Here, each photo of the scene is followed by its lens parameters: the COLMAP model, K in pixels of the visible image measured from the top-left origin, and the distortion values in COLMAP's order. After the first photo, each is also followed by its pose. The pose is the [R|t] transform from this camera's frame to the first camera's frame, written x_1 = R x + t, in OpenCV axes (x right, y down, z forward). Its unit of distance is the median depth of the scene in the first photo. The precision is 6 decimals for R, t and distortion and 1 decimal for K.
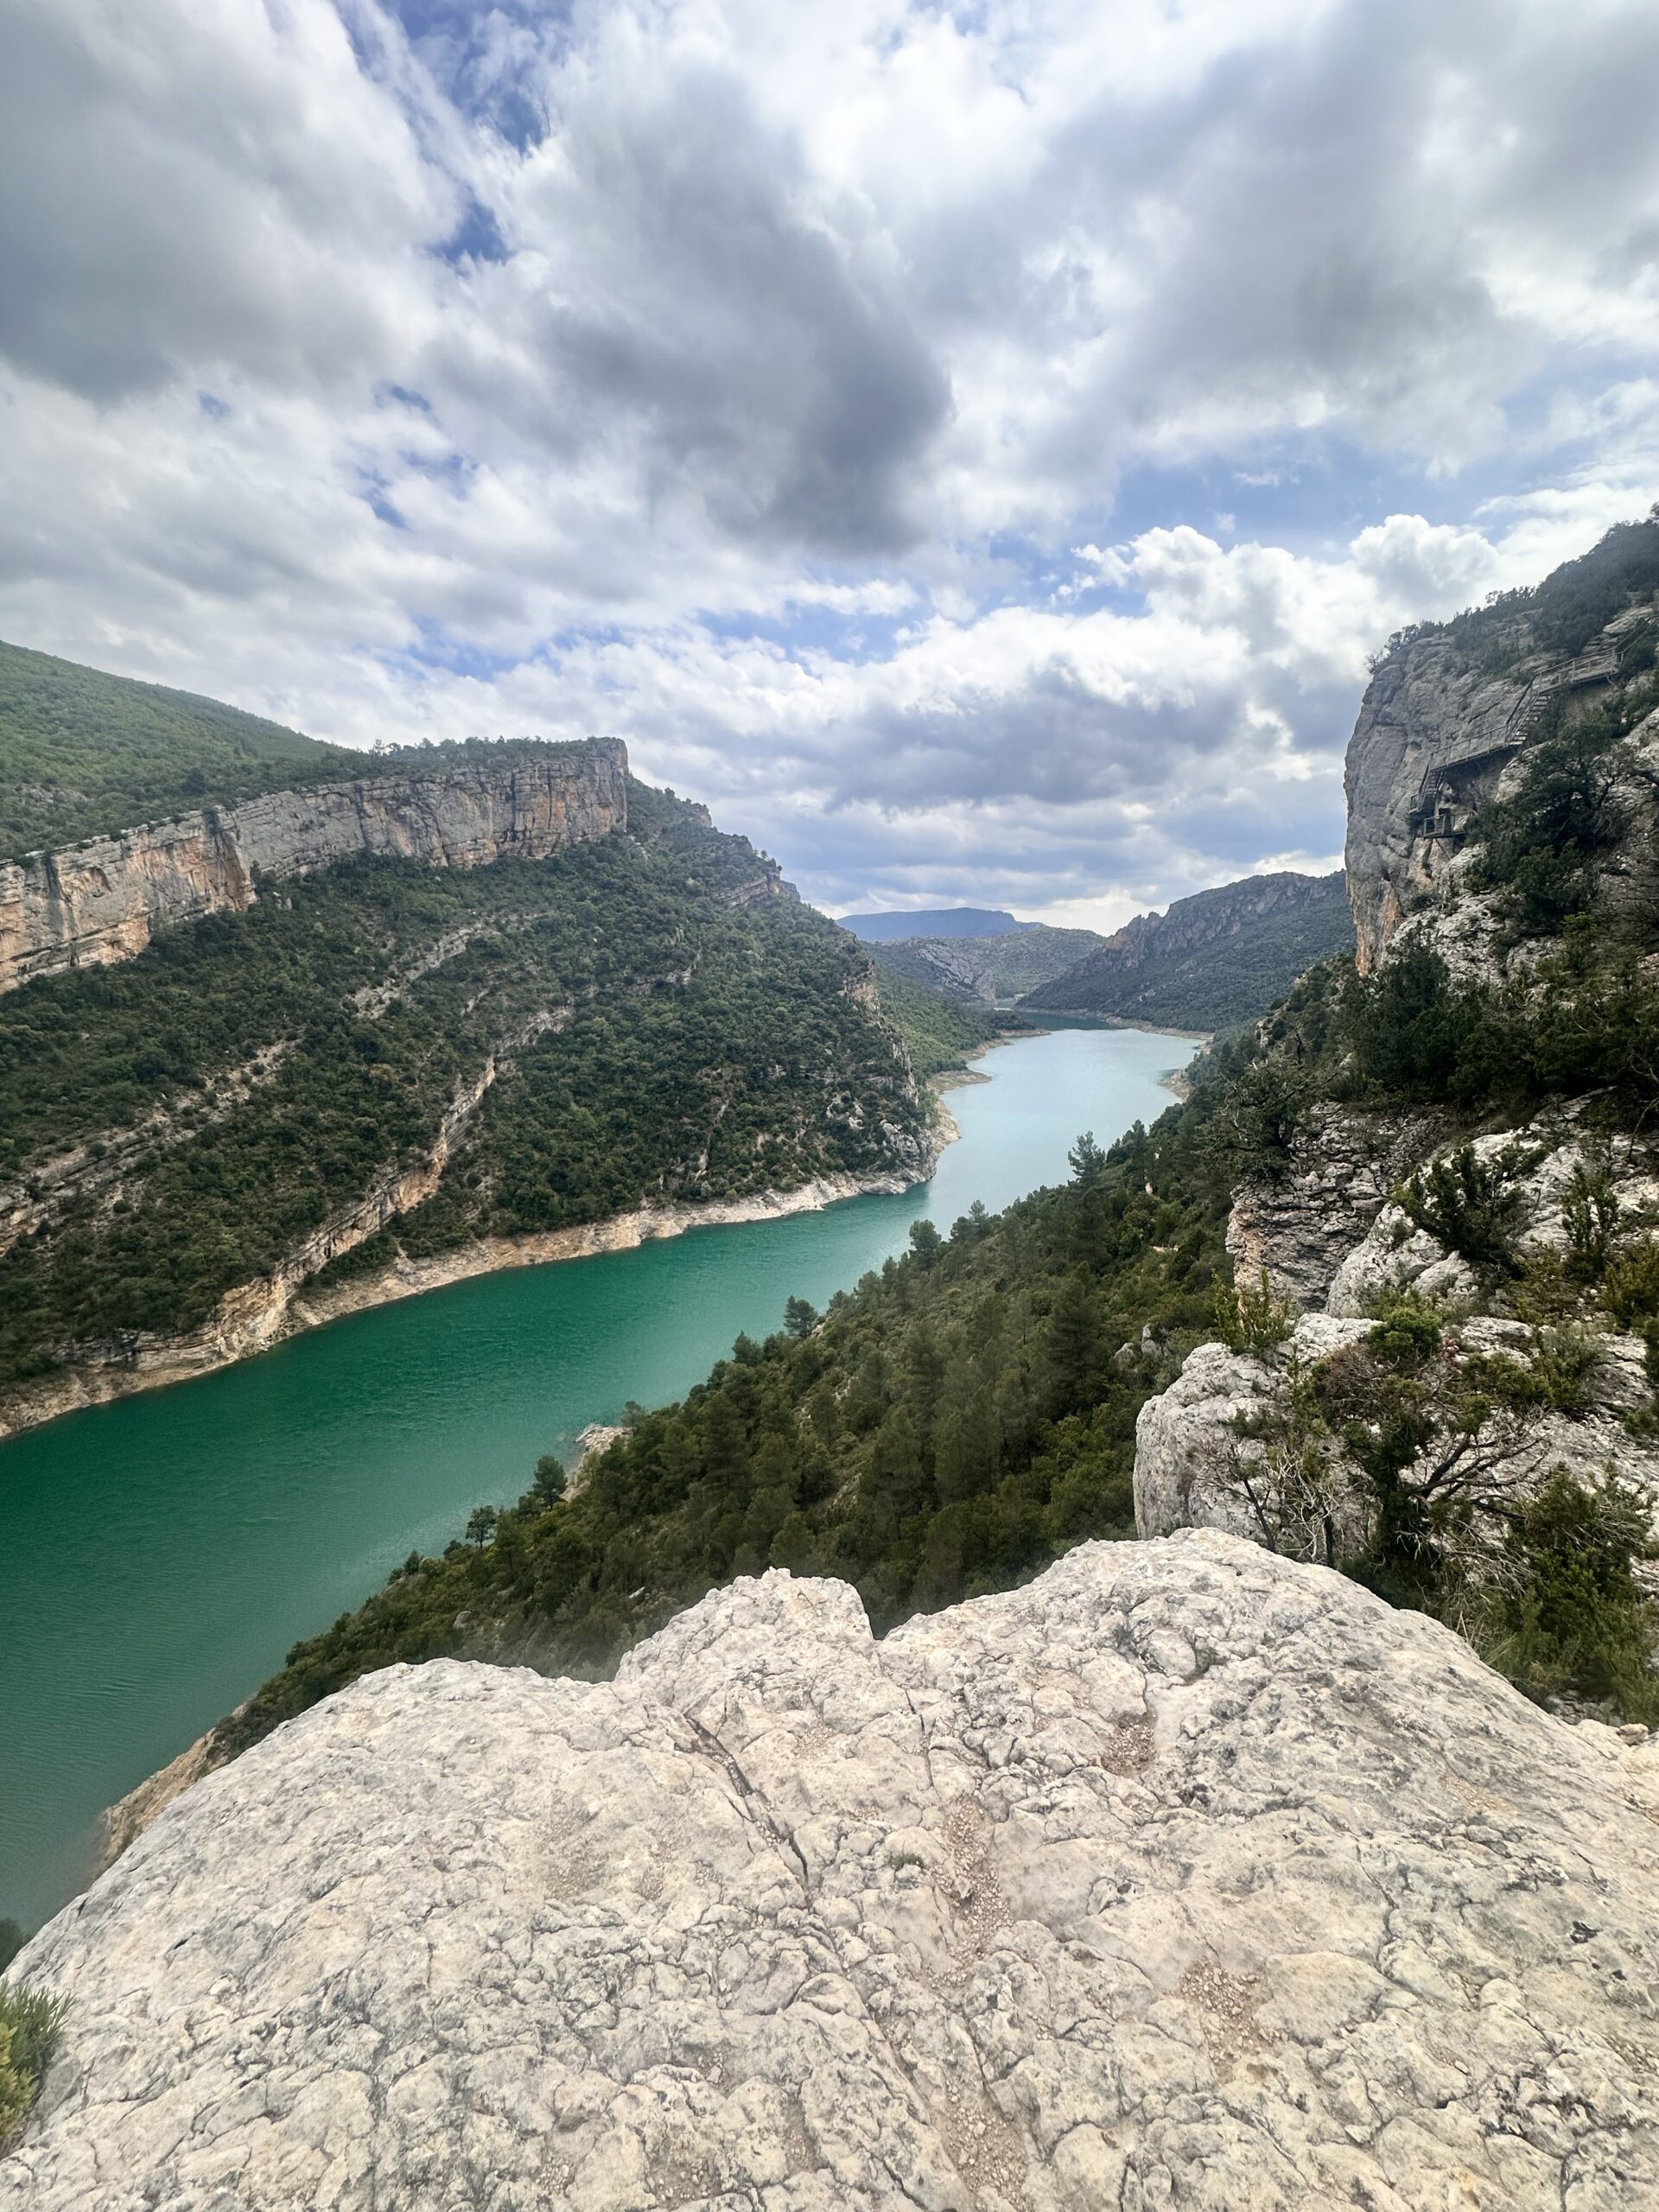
lens RADIAL K [[871.0, 0, 861.5], [0, 871.0, 1113.4], [0, 0, 1]] dist [0.009547, -0.000026]
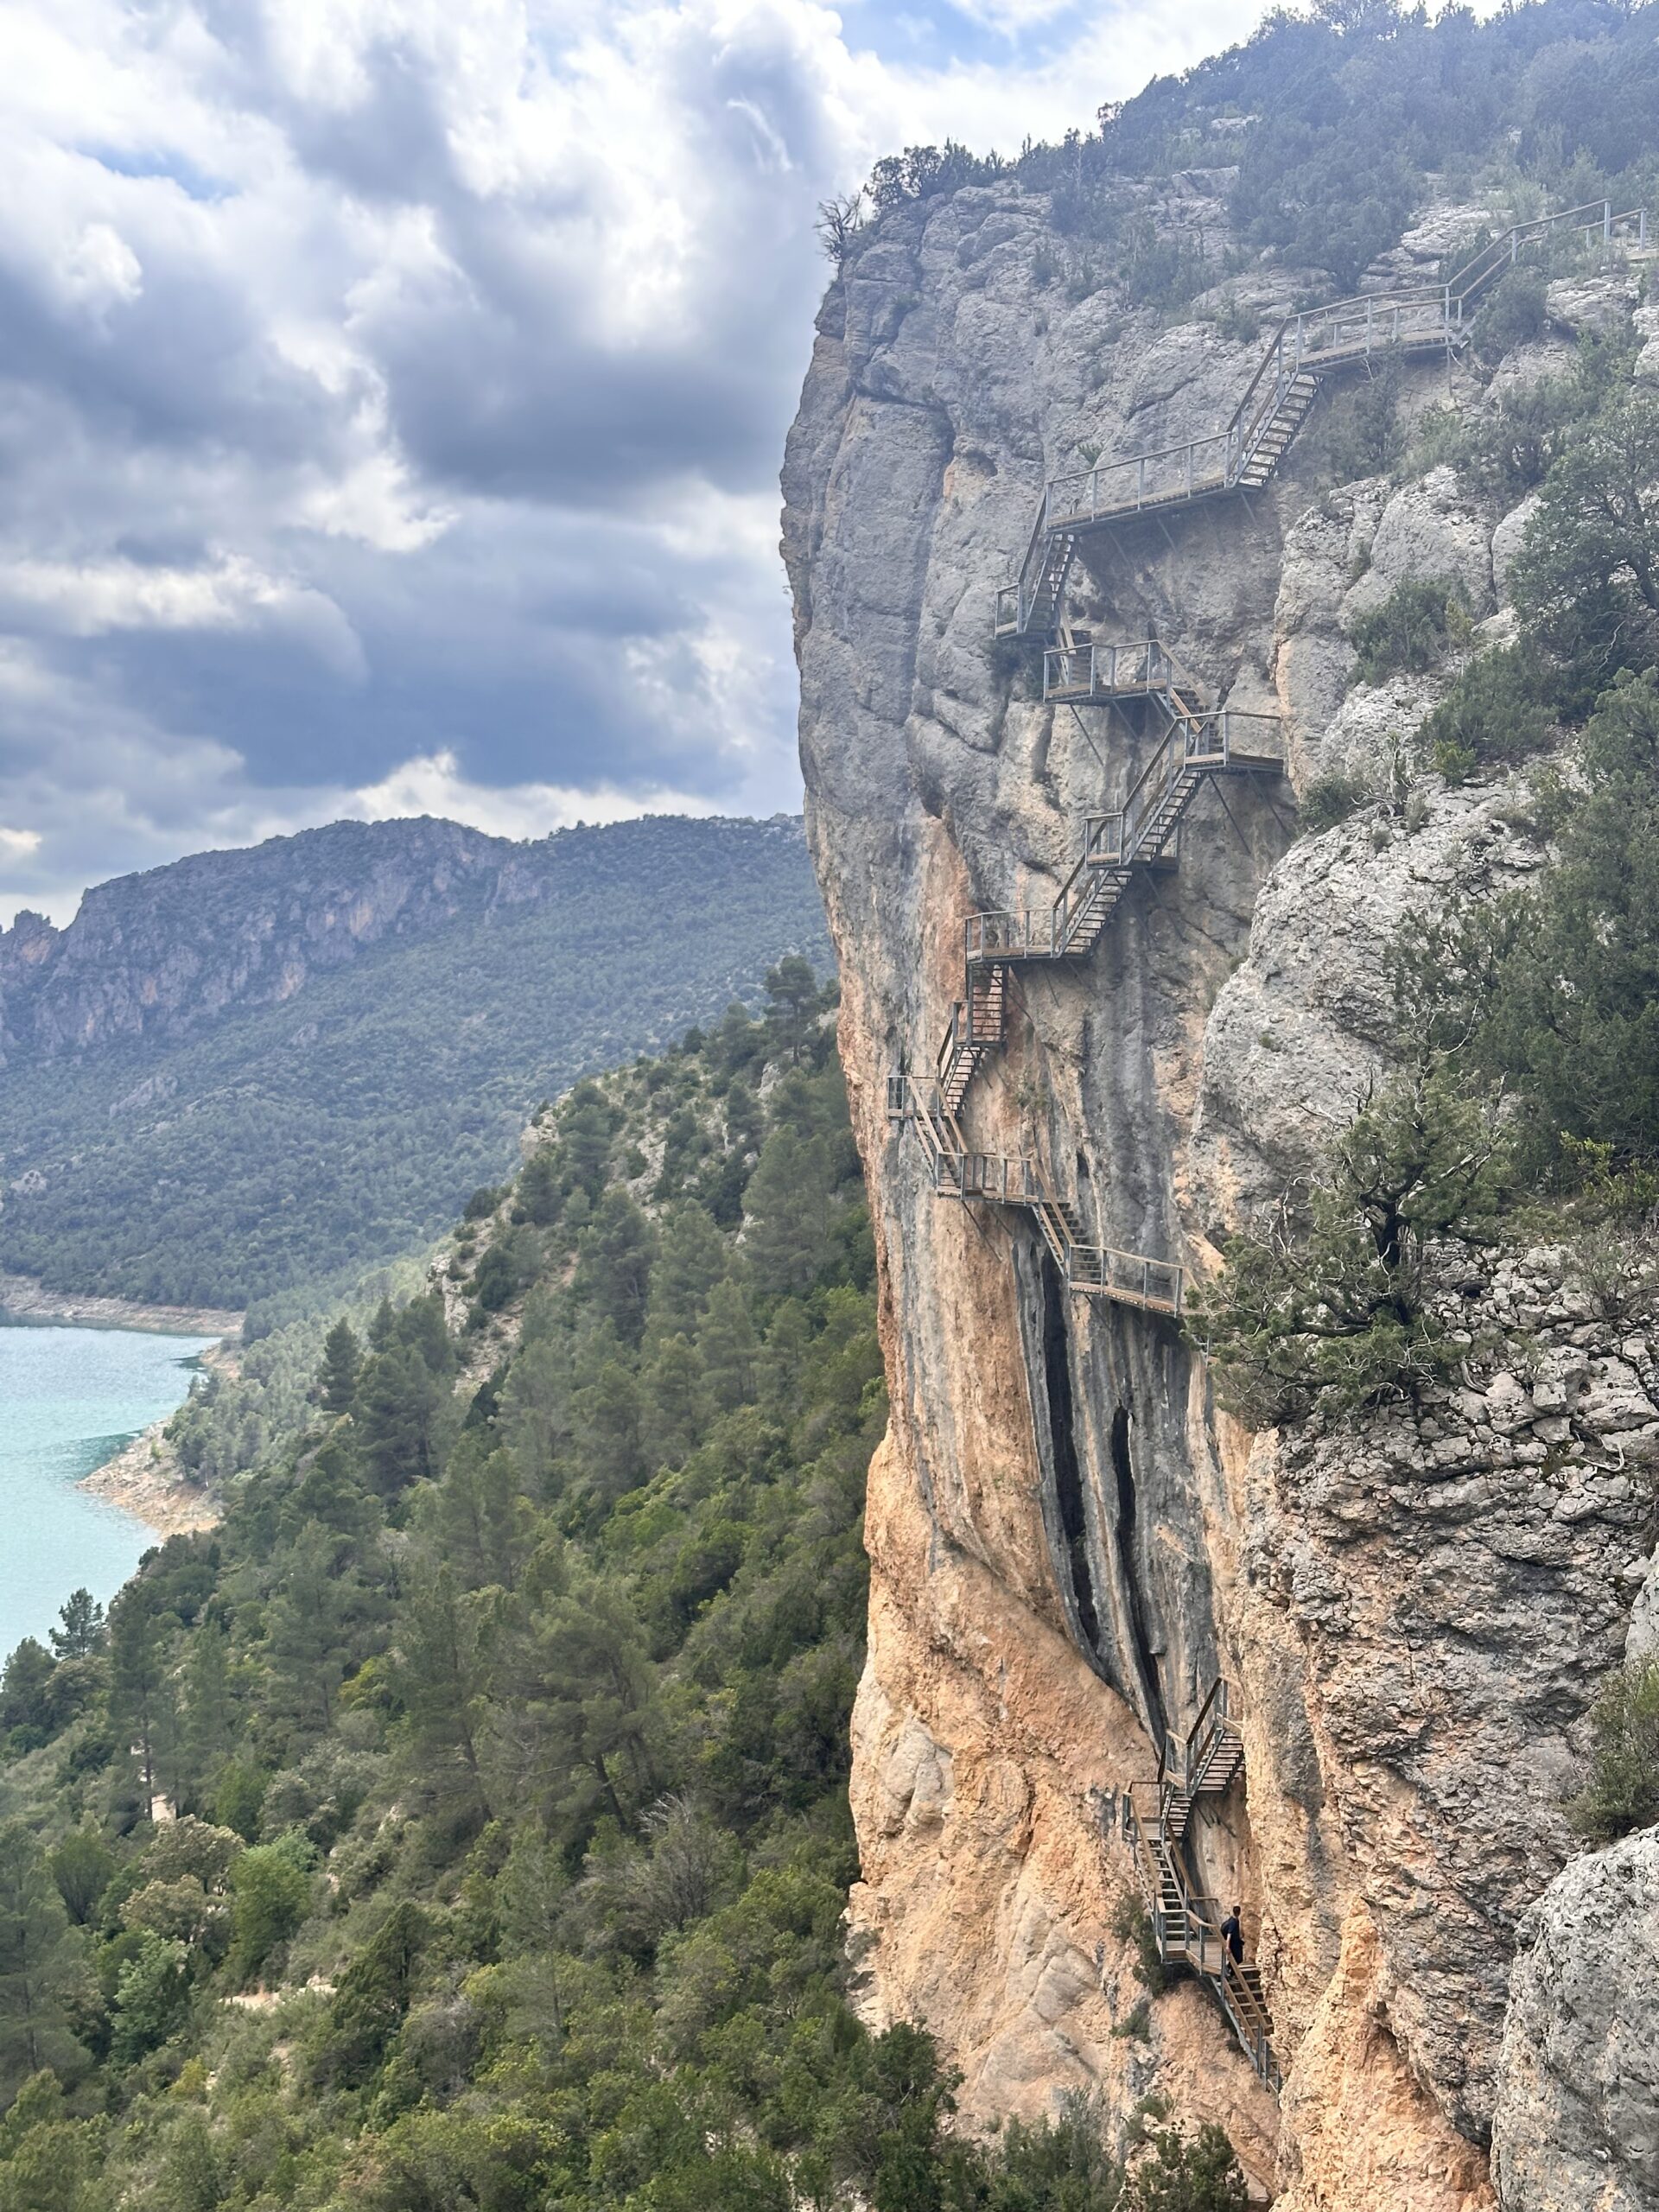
lens RADIAL K [[3000.0, 0, 834.0], [0, 3000.0, 1168.1], [0, 0, 1]] dist [0.200481, -0.289491]
pose [[0.836749, 0.011733, 0.547460, -0.154280], [0.065804, 0.990371, -0.121802, 0.039019], [-0.543618, 0.137943, 0.827920, 0.008217]]
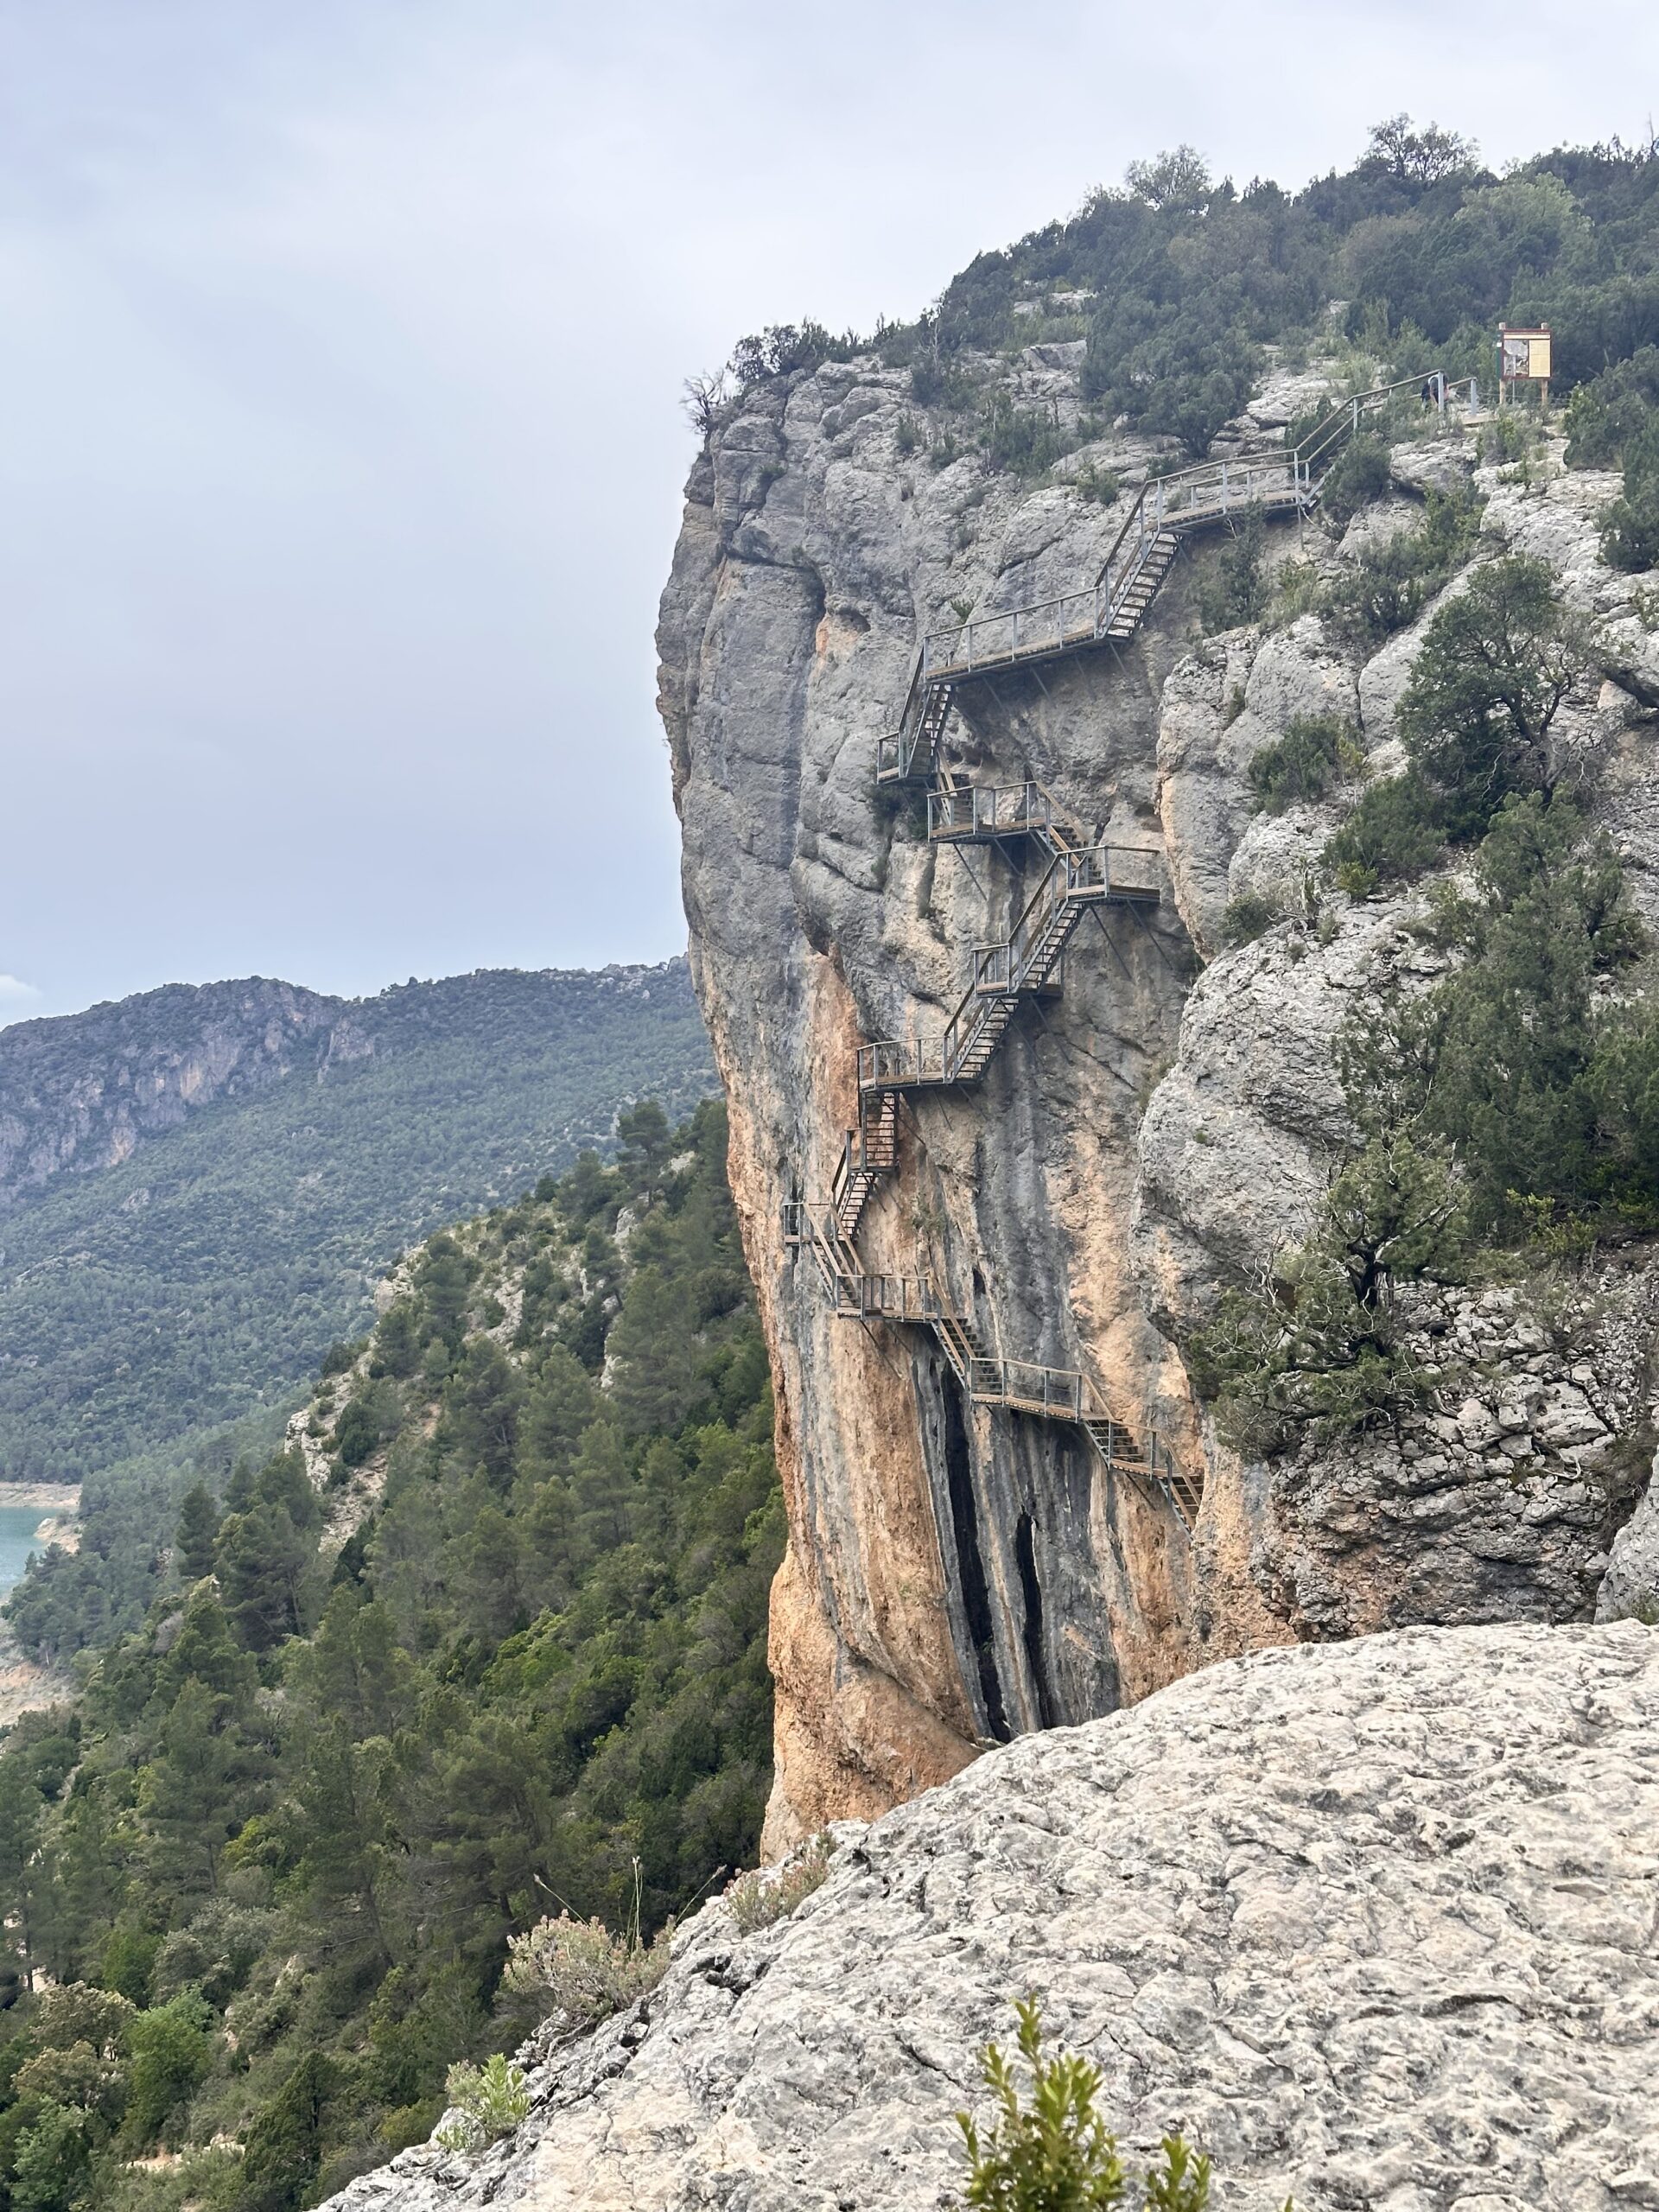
lens RADIAL K [[3000.0, 0, 834.0], [0, 3000.0, 1168.1], [0, 0, 1]] dist [0.200481, -0.289491]
pose [[0.806733, 0.011961, 0.590794, -0.215531], [0.106299, 0.980548, -0.165004, 0.055493], [-0.581276, 0.195915, 0.789769, -0.020243]]
